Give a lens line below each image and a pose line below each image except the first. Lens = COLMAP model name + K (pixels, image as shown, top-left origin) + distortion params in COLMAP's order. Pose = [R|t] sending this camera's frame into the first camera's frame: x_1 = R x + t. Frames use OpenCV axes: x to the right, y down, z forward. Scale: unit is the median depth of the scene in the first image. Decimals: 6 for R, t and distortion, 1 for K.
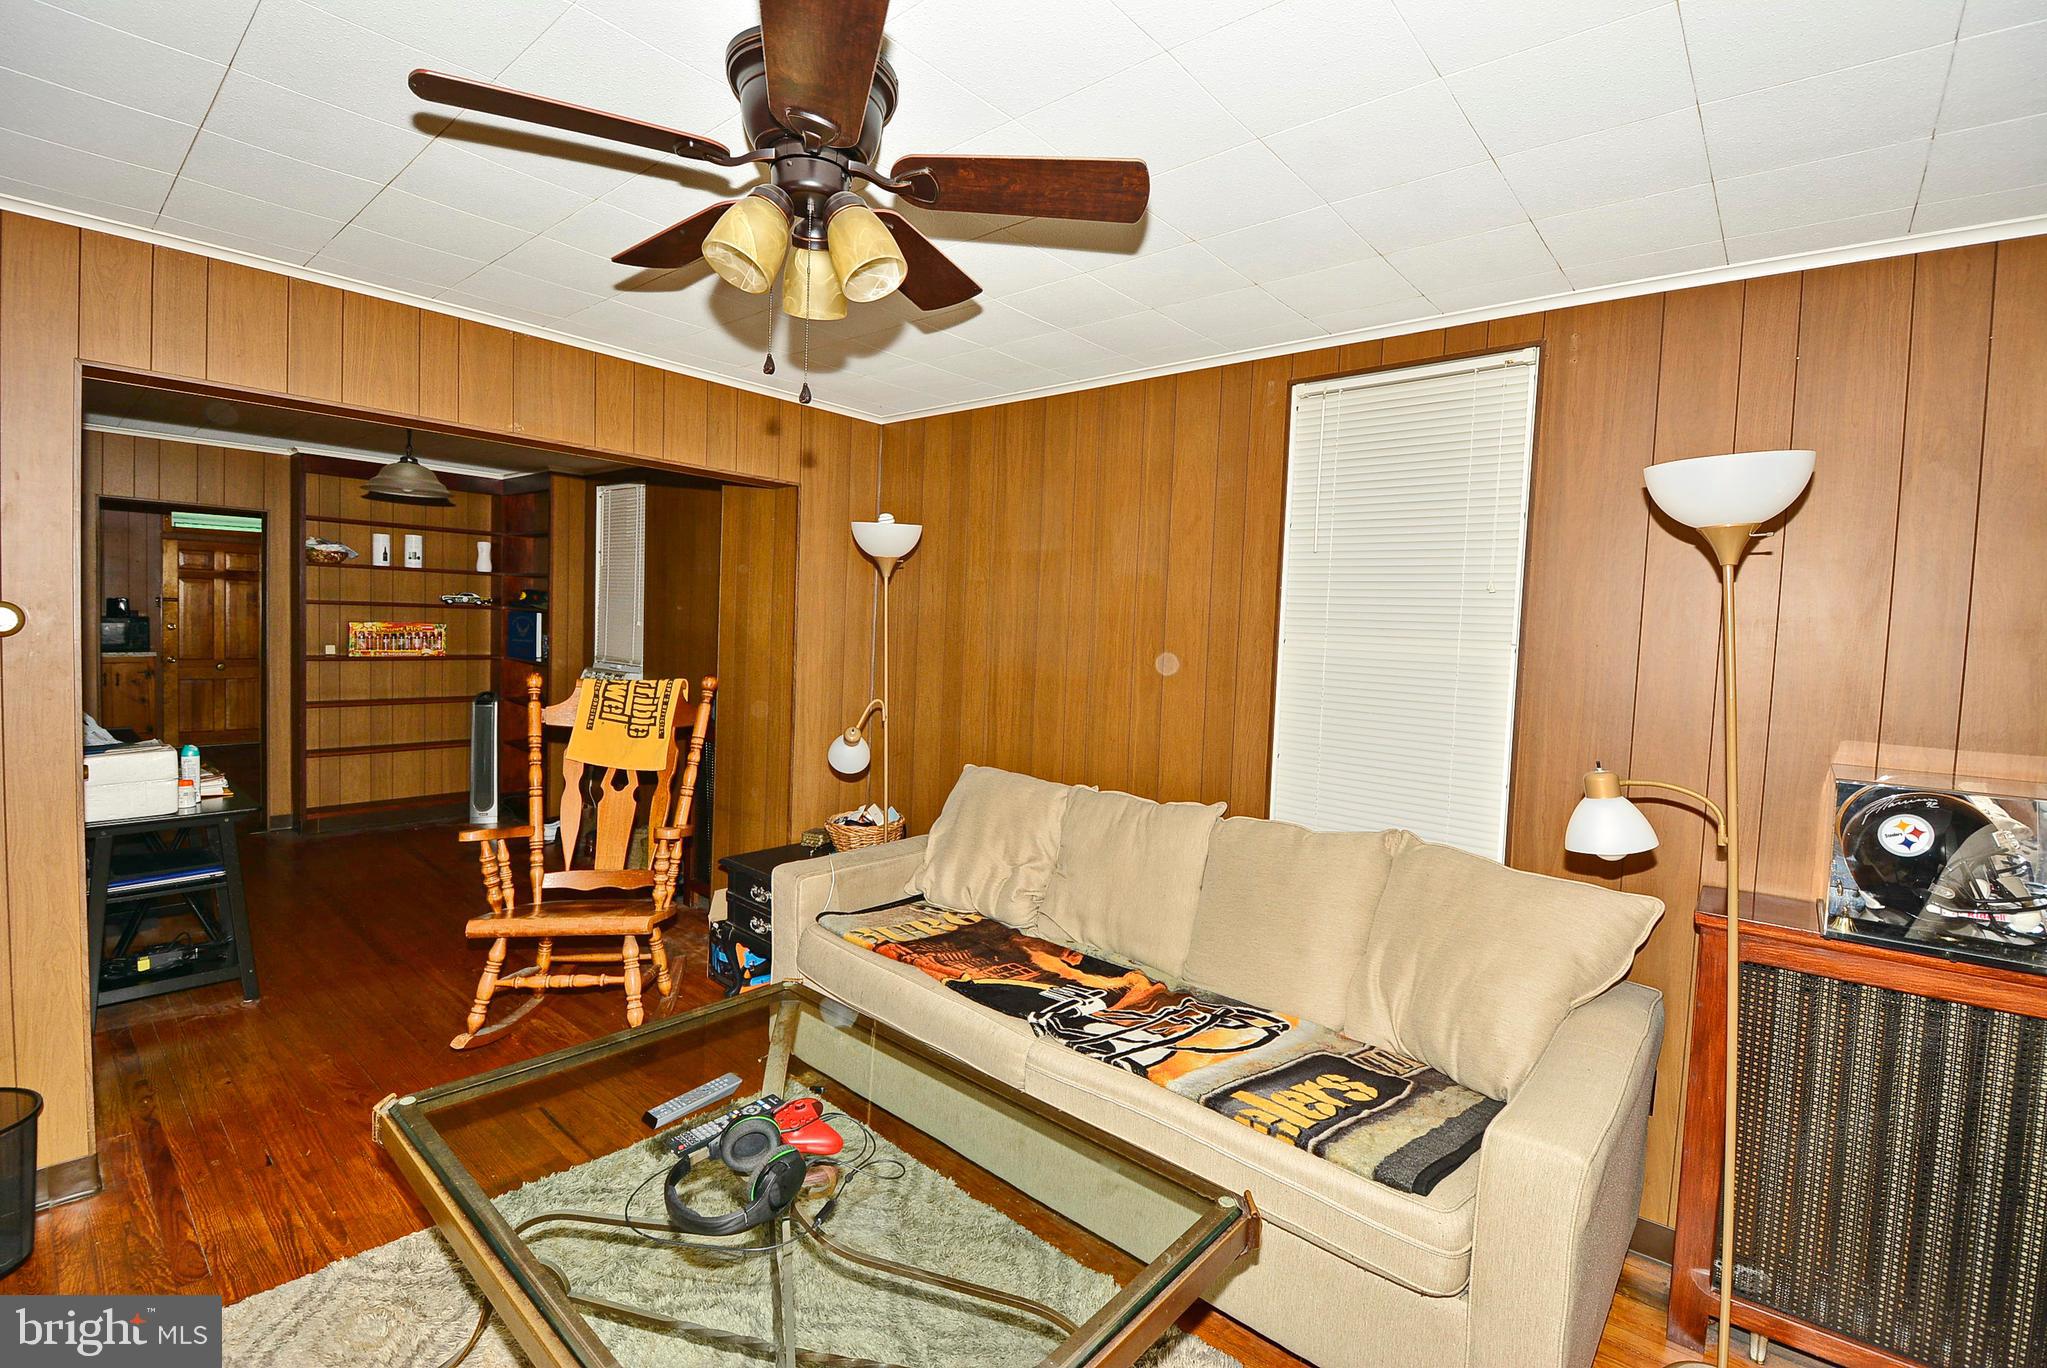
lens RADIAL K [[903.4, 0, 1021.5], [0, 903.4, 675.8], [0, 0, 1]] dist [-0.014448, -0.003598]
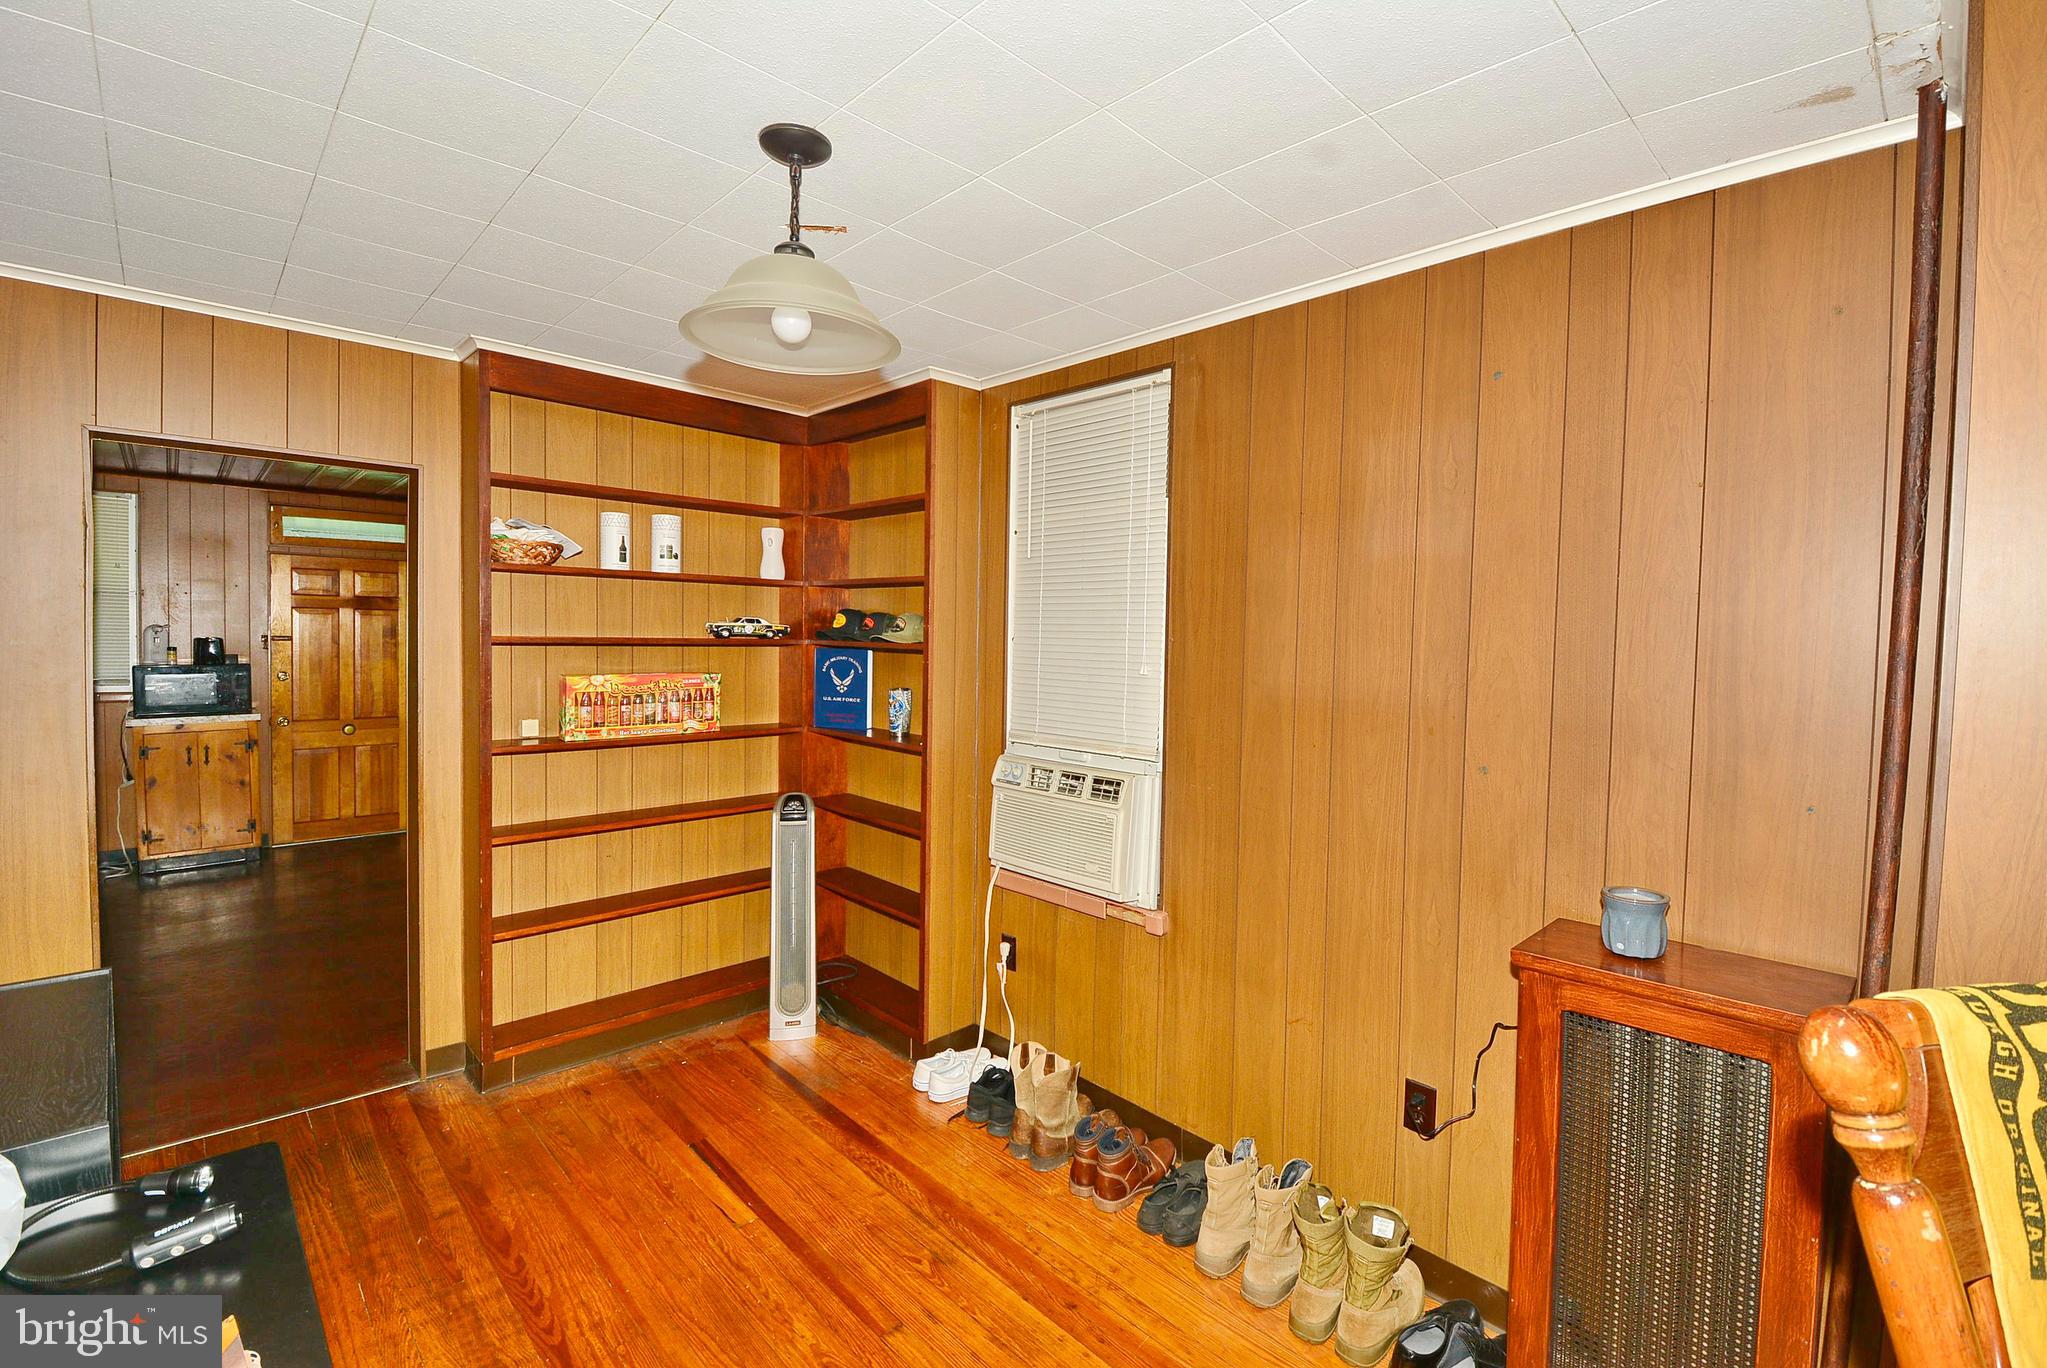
lens RADIAL K [[903.4, 0, 1023.9], [0, 903.4, 669.0], [0, 0, 1]] dist [-0.014448, -0.003598]
pose [[0.995441, -0.020330, -0.093191, -0.385805], [0.017991, 0.999503, -0.025874, -0.041165], [0.093671, 0.024079, 0.995312, 0.443726]]
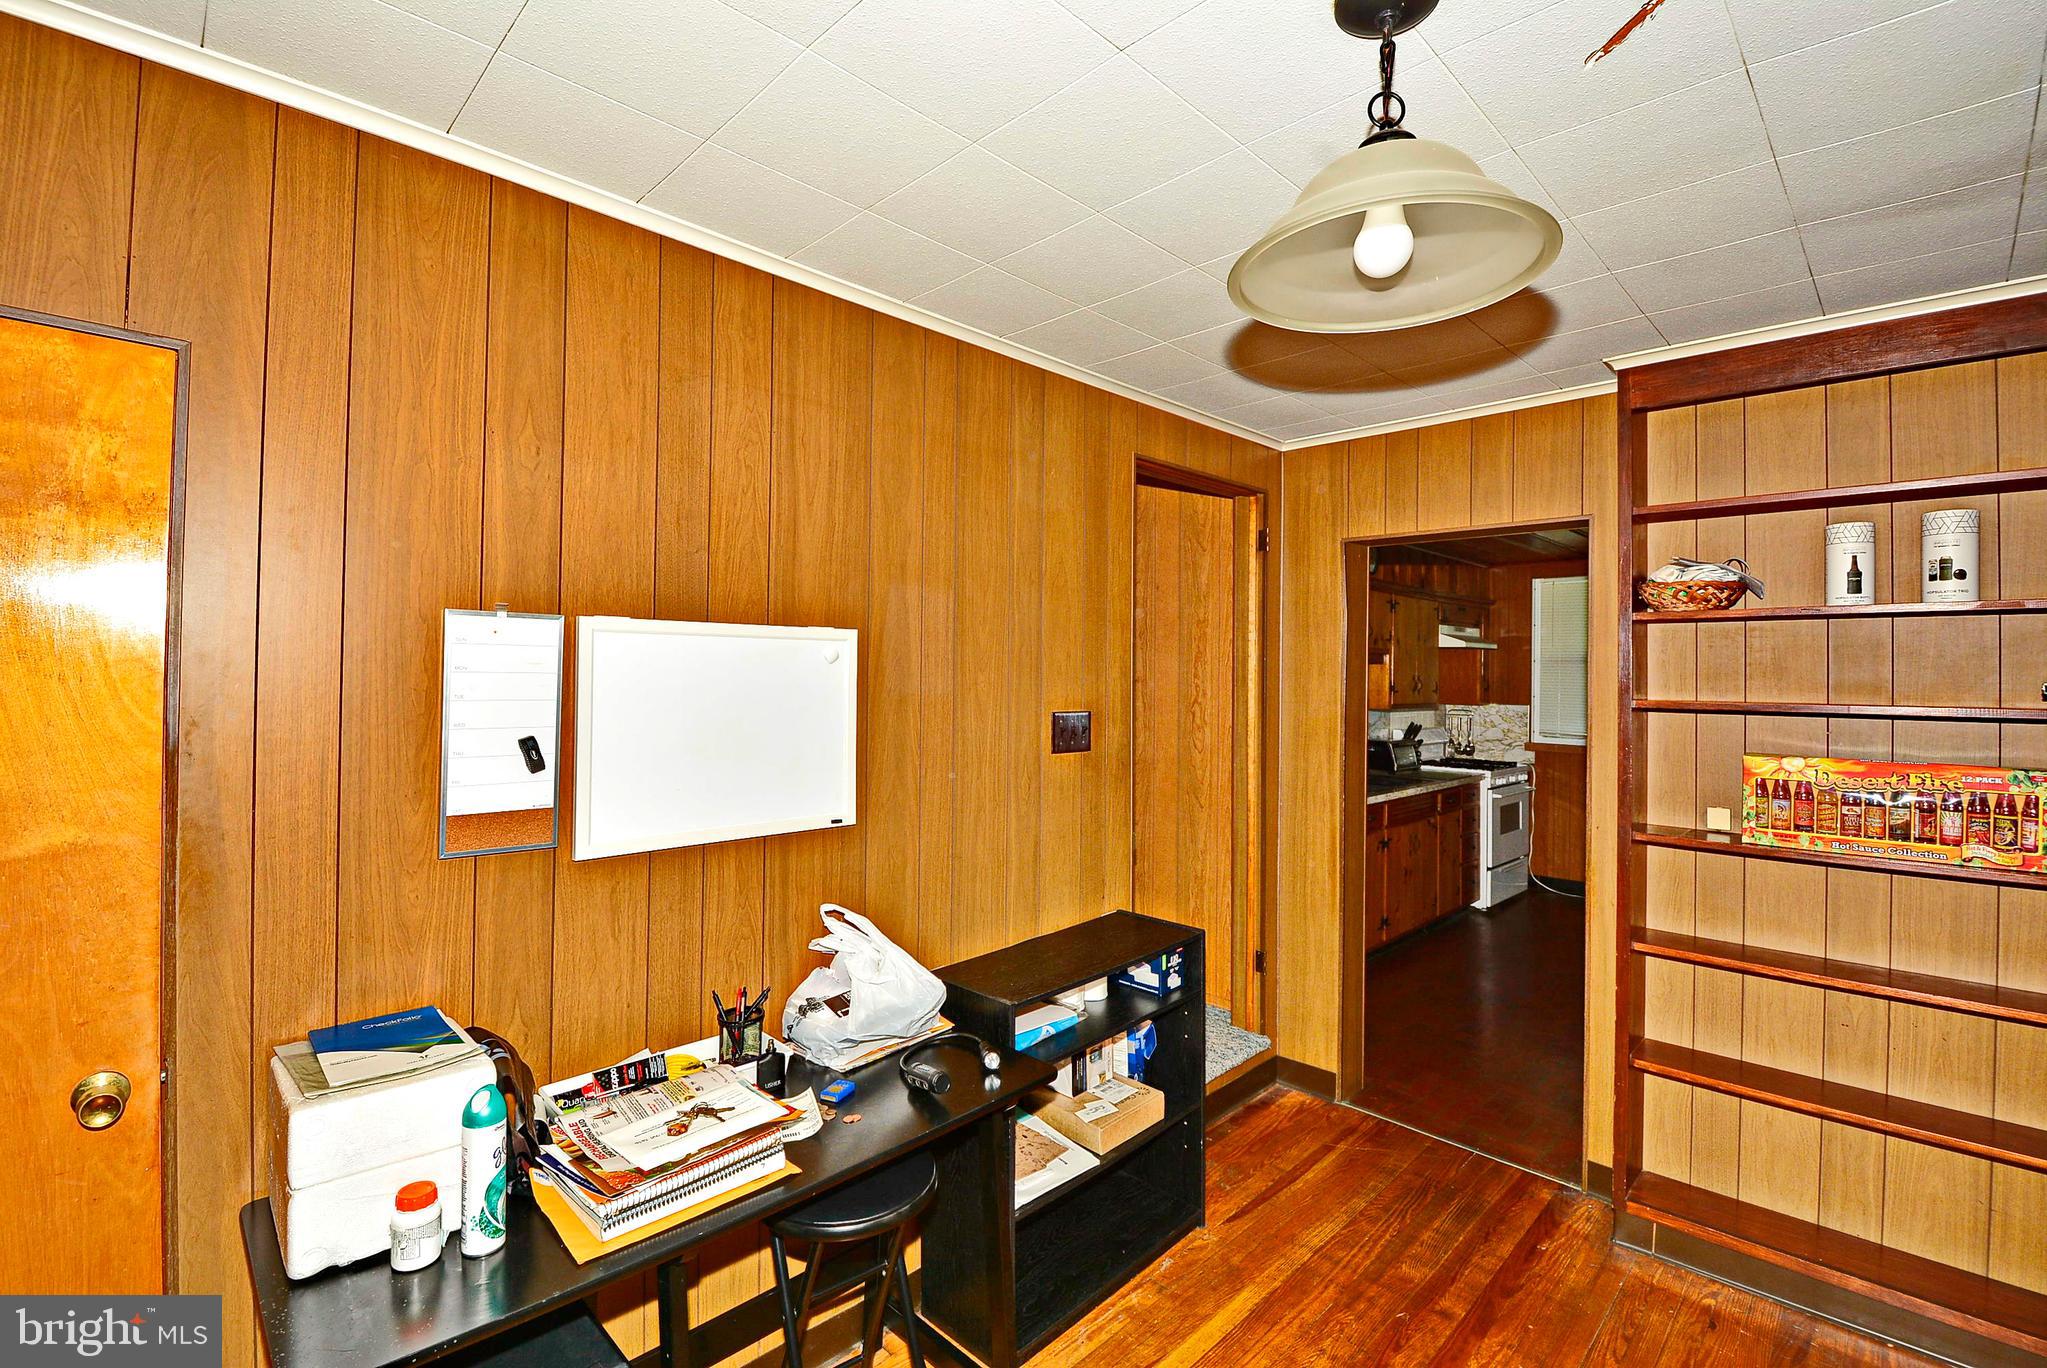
lens RADIAL K [[903.4, 0, 1021.7], [0, 903.4, 672.3], [0, 0, 1]] dist [-0.014448, -0.003598]
pose [[-0.070074, -0.046567, -0.996454, -0.297150], [-0.074534, 0.996362, -0.041321, -0.050795], [0.994753, 0.071374, -0.073290, 0.634064]]
